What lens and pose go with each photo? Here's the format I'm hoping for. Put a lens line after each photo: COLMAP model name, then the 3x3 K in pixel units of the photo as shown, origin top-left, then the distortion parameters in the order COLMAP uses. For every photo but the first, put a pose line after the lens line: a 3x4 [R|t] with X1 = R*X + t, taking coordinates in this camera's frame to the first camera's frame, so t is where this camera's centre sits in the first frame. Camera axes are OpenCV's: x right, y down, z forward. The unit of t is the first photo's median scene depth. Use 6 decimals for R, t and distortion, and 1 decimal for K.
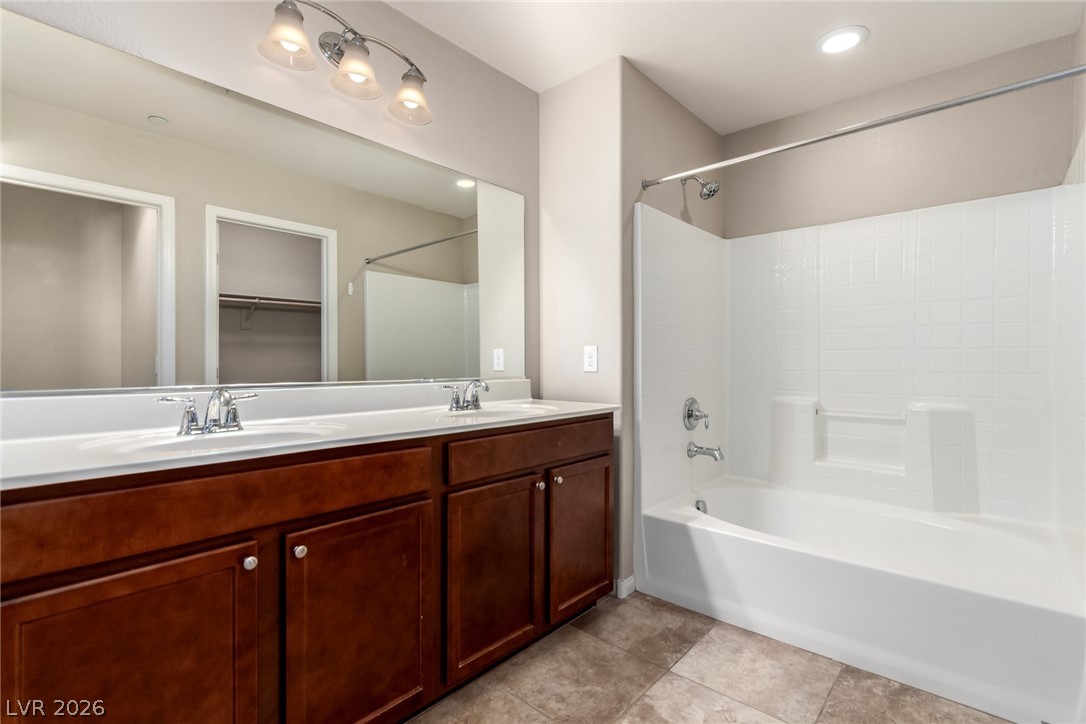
lens RADIAL K [[505.2, 0, 540.4], [0, 505.2, 364.4], [0, 0, 1]] dist [0.001122, 0.000218]
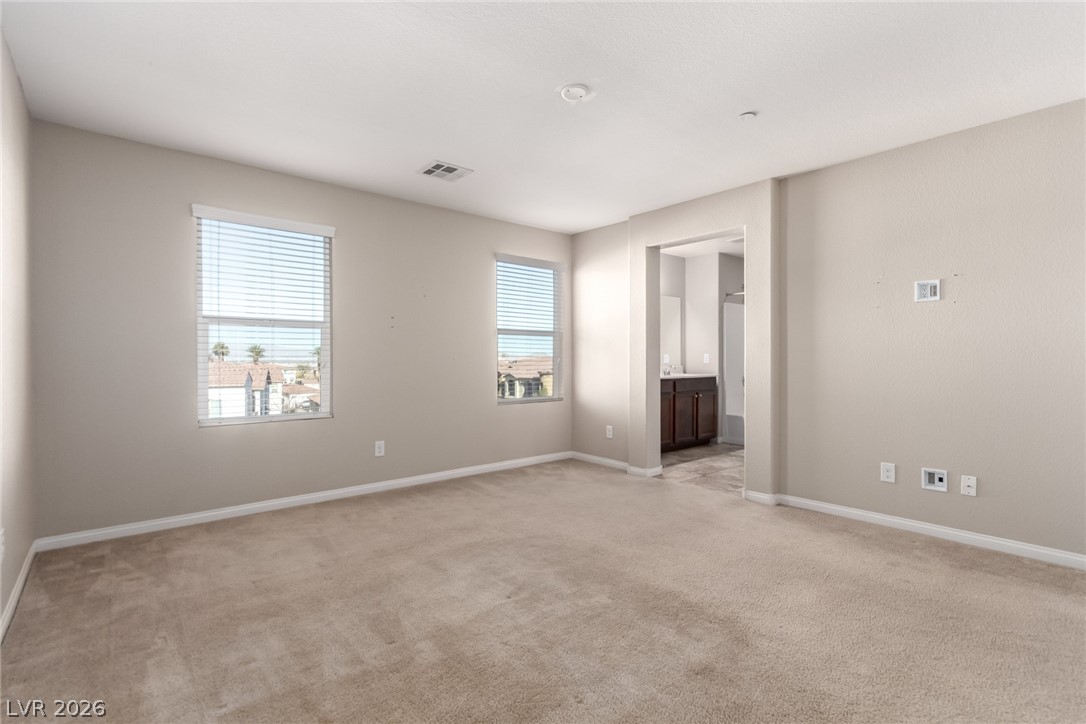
lens RADIAL K [[505.2, 0, 542.0], [0, 505.2, 360.3], [0, 0, 1]] dist [0.001122, 0.000218]
pose [[0.989990, 0.001099, -0.141135, -0.428130], [-0.000347, 0.999986, 0.005352, -0.017238], [0.141139, -0.005250, 0.989976, -1.984184]]
